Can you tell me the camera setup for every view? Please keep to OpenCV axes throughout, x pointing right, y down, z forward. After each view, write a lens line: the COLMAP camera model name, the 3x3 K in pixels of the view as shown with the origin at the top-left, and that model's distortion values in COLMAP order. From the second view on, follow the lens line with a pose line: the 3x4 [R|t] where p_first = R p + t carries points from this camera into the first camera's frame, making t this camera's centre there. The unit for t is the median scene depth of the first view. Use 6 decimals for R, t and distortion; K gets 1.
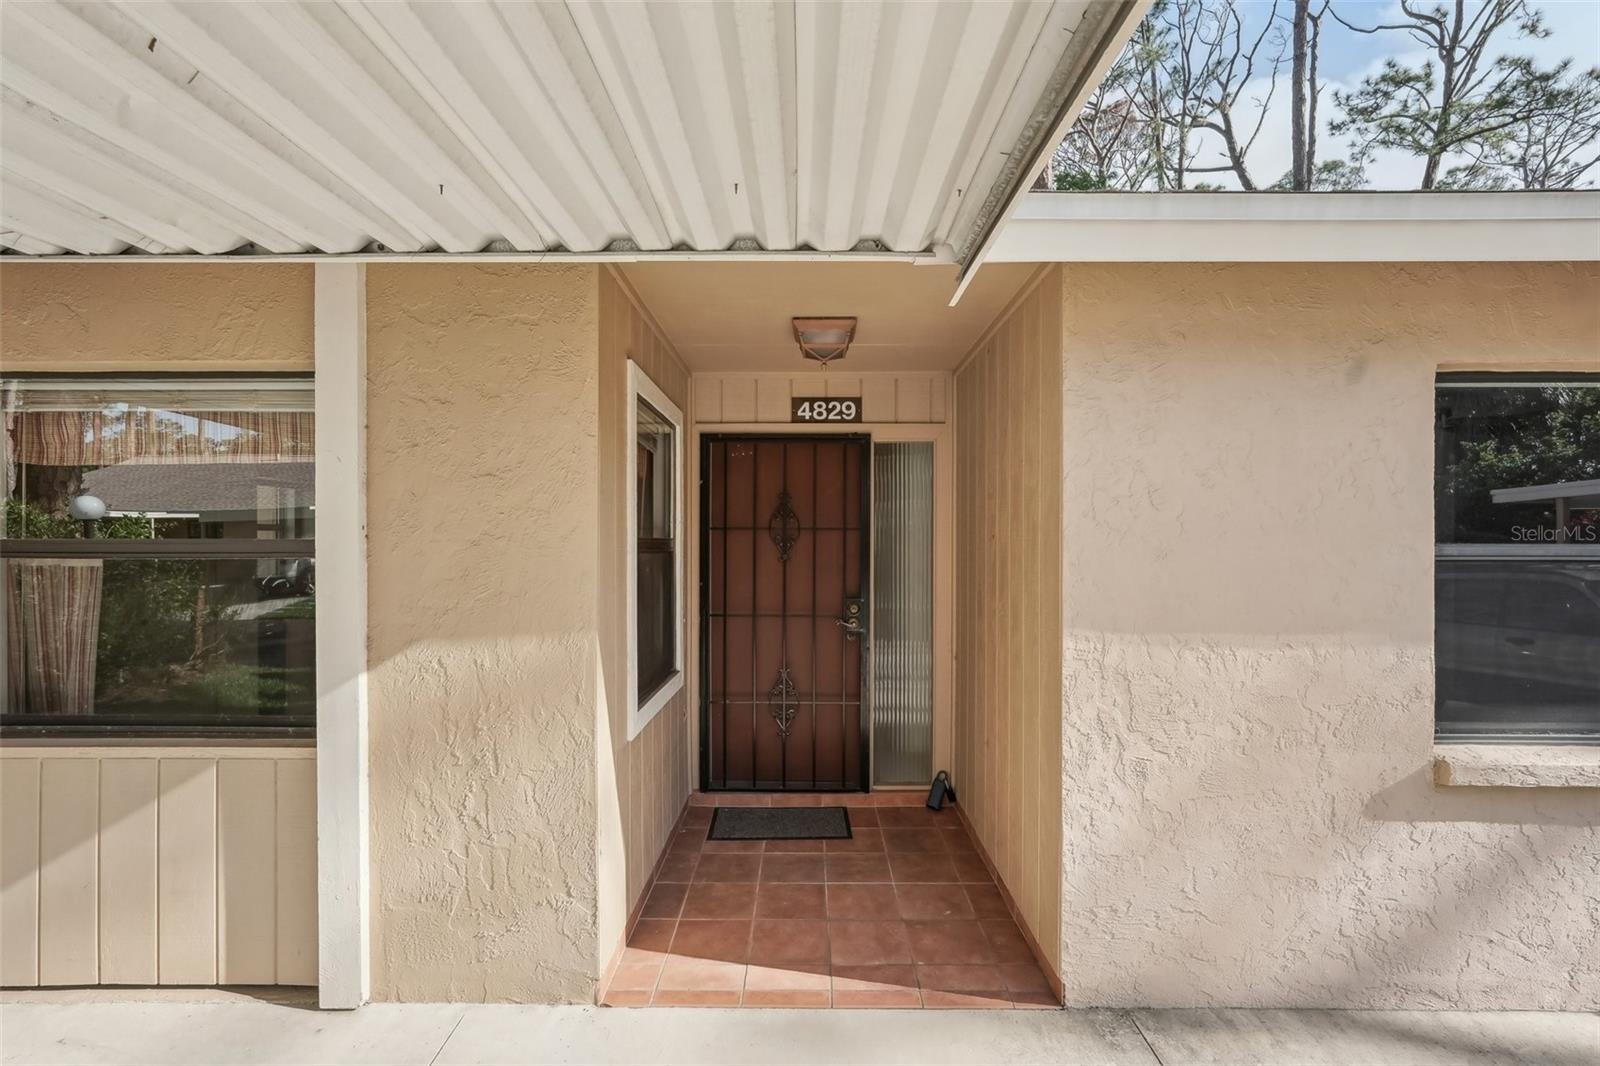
lens RADIAL K [[727.5, 0, 798.9], [0, 727.5, 535.1], [0, 0, 1]] dist [-0.014704, 0.008025]
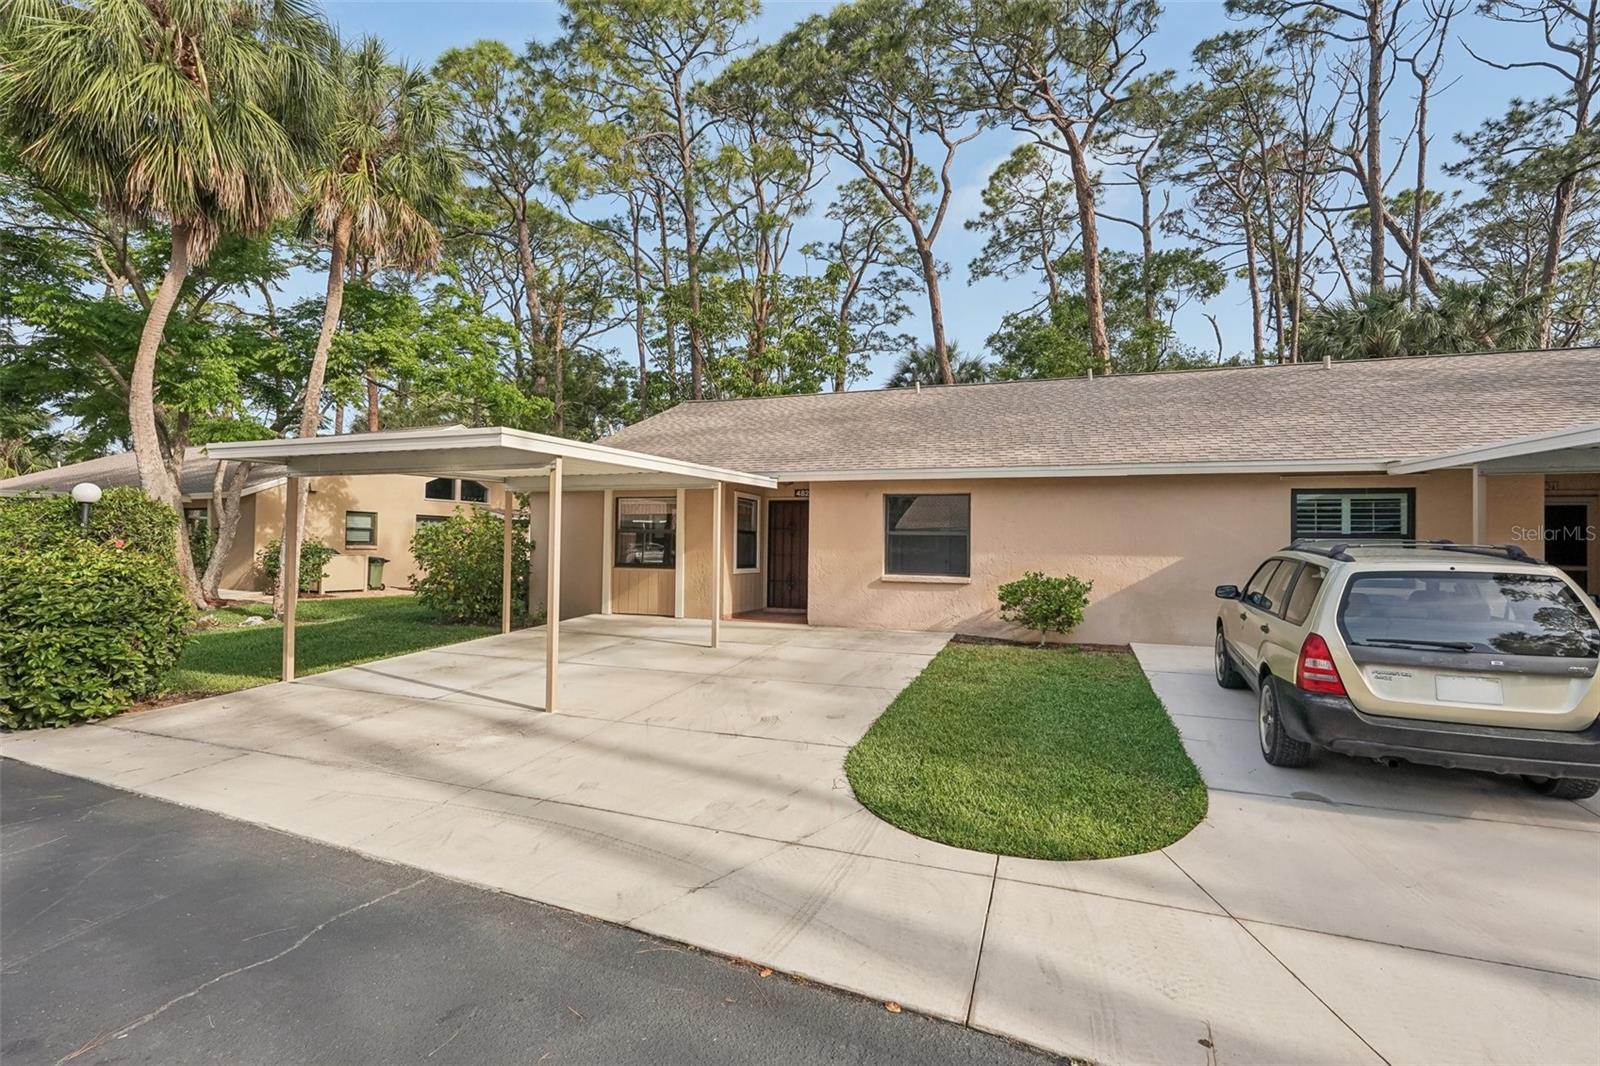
lens RADIAL K [[727.5, 0, 786.0], [0, 727.5, 525.5], [0, 0, 1]] dist [-0.014704, 0.008025]
pose [[0.935632, 0.004412, -0.352948, 0.200596], [-0.012748, 0.999692, -0.021297, 0.008263], [0.352745, 0.024426, 0.935400, -0.376690]]
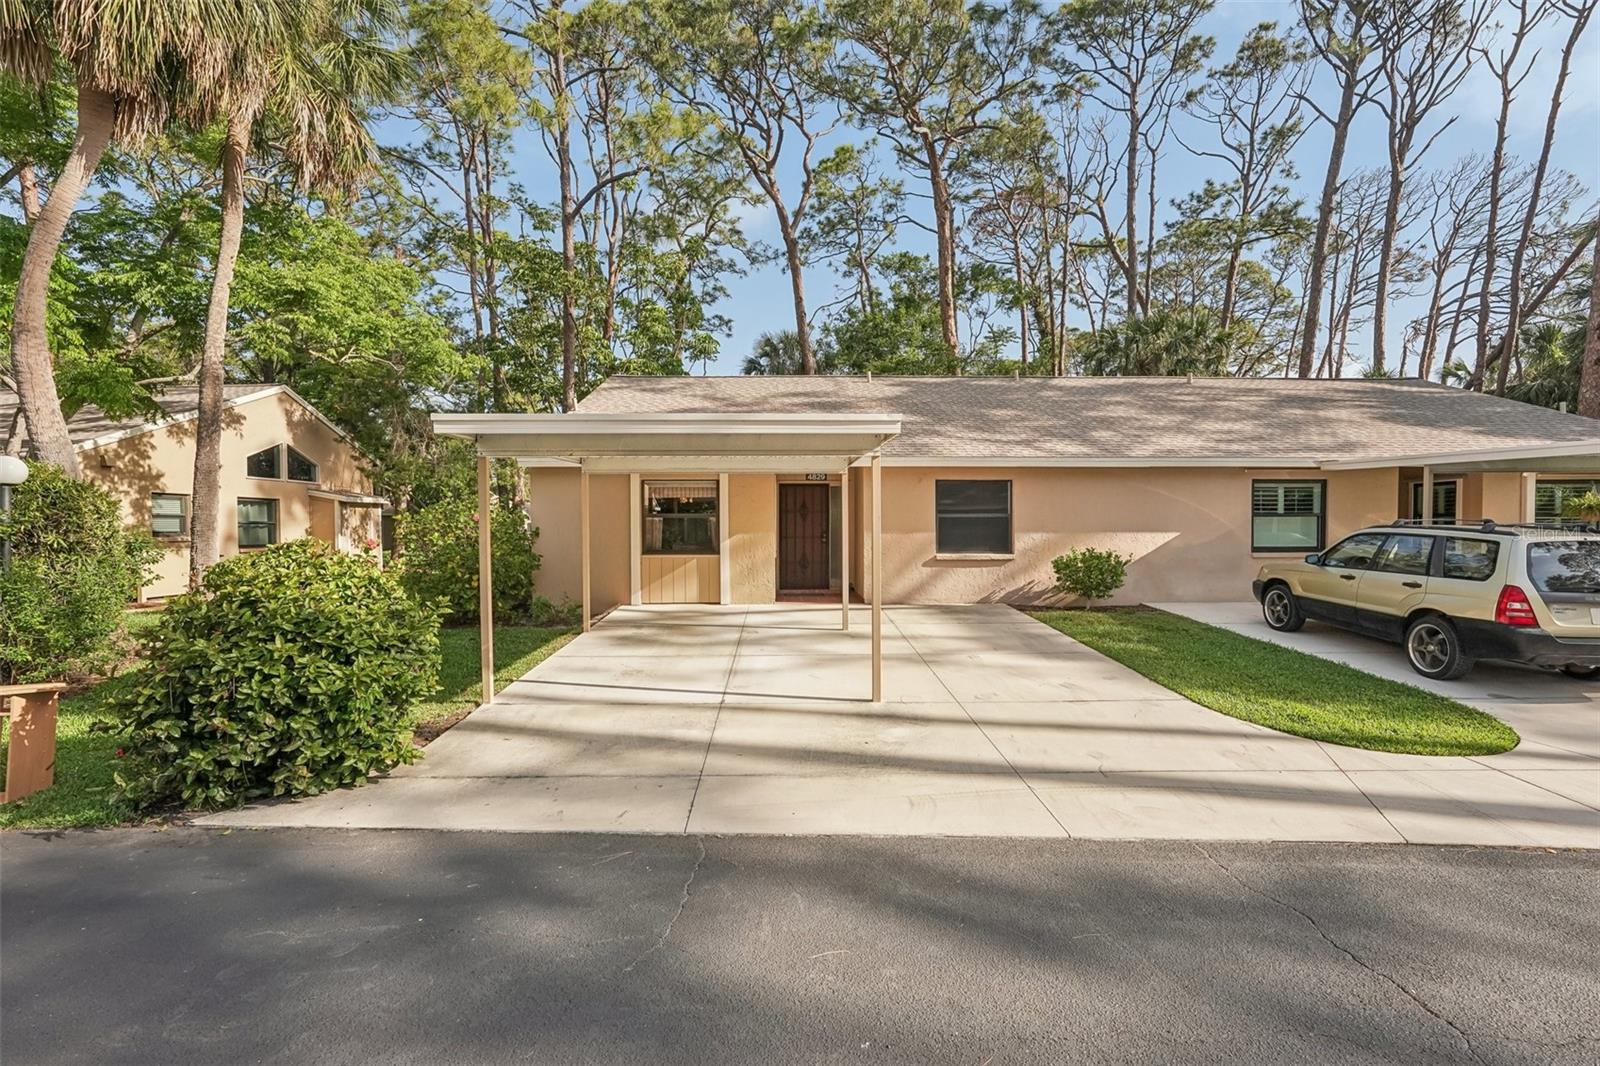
lens RADIAL K [[727.5, 0, 783.5], [0, 727.5, 536.5], [0, 0, 1]] dist [-0.014704, 0.008025]
pose [[0.999901, -0.000850, 0.014049, -0.027228], [0.000562, 0.999789, 0.020542, 0.006308], [-0.014063, -0.020532, 0.999690, -0.423142]]
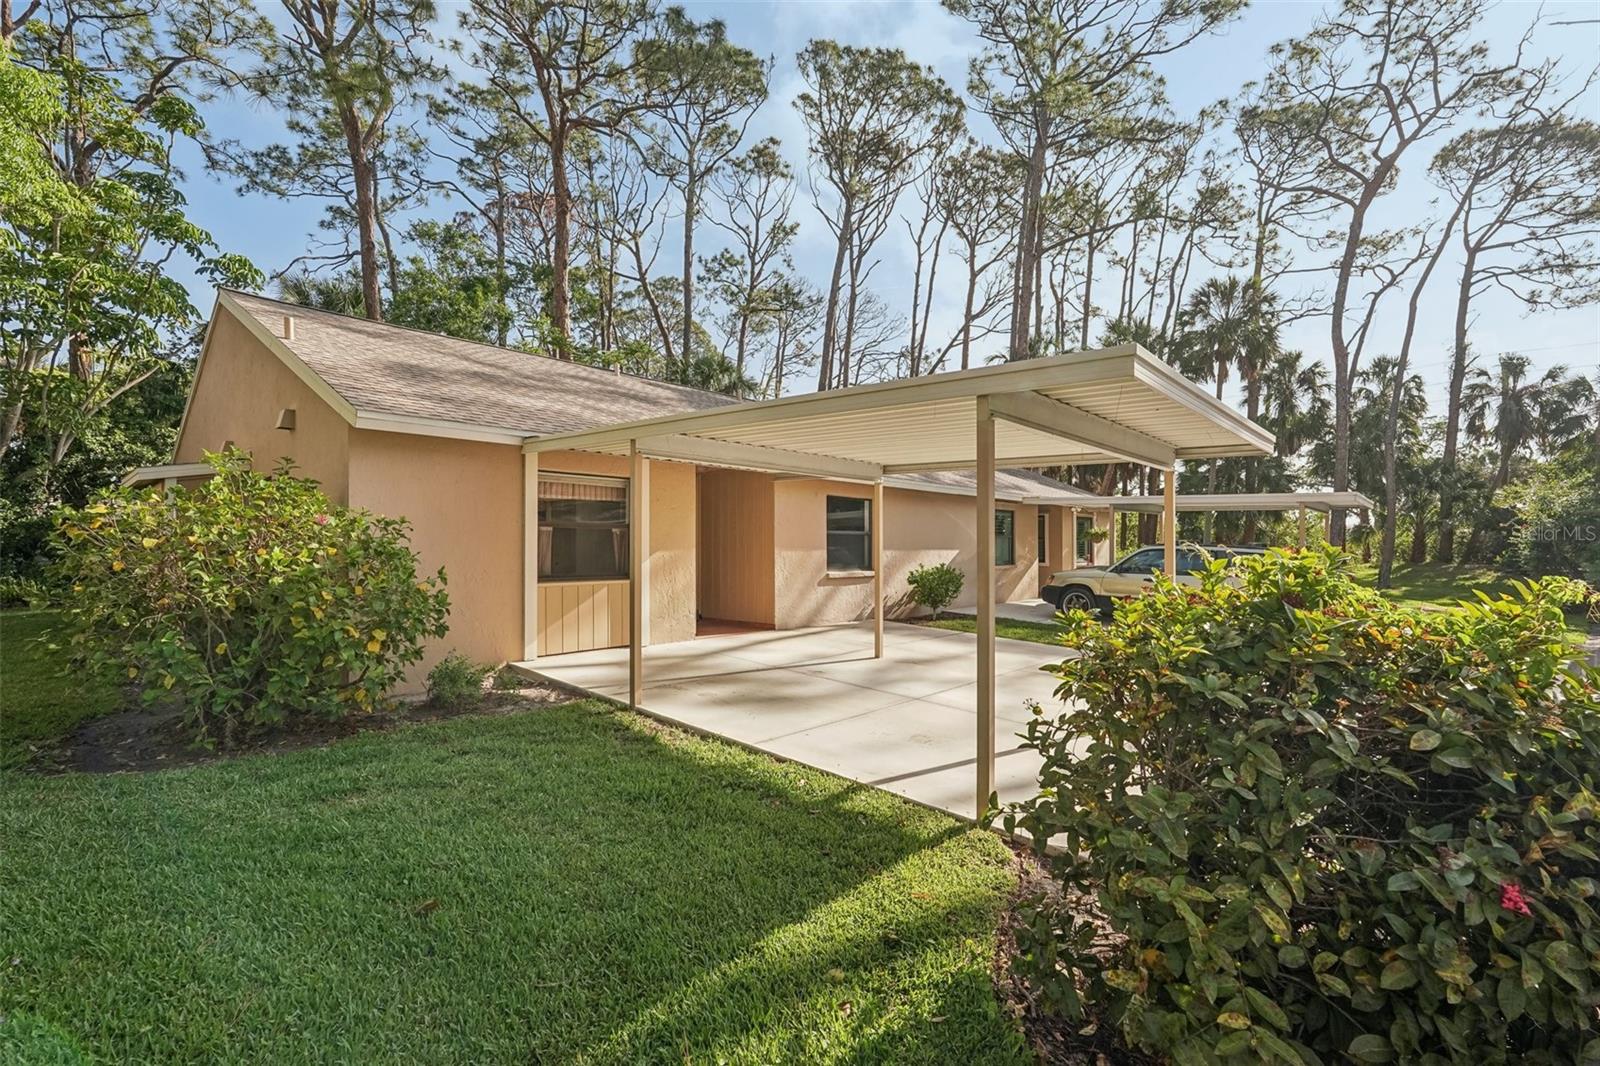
lens RADIAL K [[727.5, 0, 800.7], [0, 727.5, 534.3], [0, 0, 1]] dist [-0.014704, 0.008025]
pose [[0.663913, 0.016866, 0.747620, -0.296183], [-0.008891, 0.999853, -0.014660, 0.011344], [-0.747757, 0.003086, 0.663965, -0.218650]]
